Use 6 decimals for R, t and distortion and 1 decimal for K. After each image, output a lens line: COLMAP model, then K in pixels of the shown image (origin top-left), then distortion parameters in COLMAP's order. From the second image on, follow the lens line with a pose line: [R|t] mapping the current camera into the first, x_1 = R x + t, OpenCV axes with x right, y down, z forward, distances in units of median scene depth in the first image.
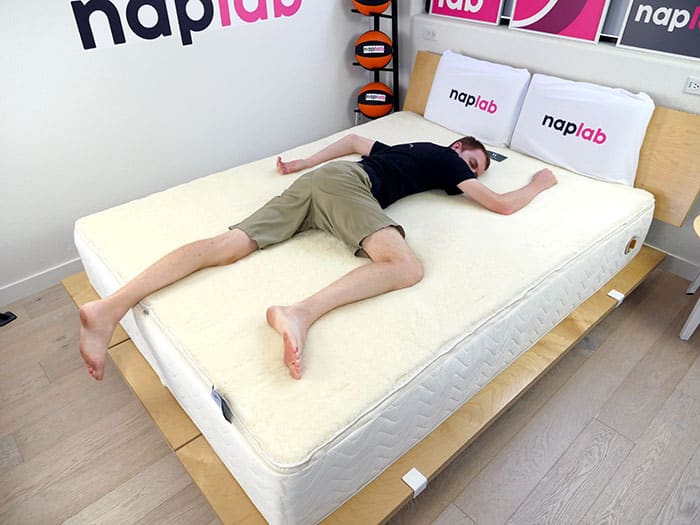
lens RADIAL K [[490.3, 0, 352.0], [0, 490.3, 261.7], [0, 0, 1]] dist [0.001119, -0.001667]
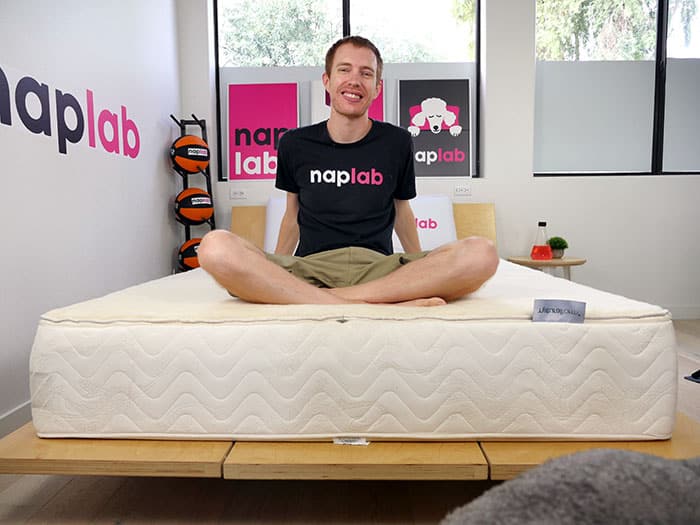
lens RADIAL K [[490.3, 0, 349.9], [0, 490.3, 261.6], [0, 0, 1]] dist [0.001119, -0.001667]
pose [[0.686512, -0.073688, 0.723375, -0.607680], [0.432479, 0.841127, -0.324757, 0.167058], [-0.584519, 0.535794, 0.609313, 0.337562]]
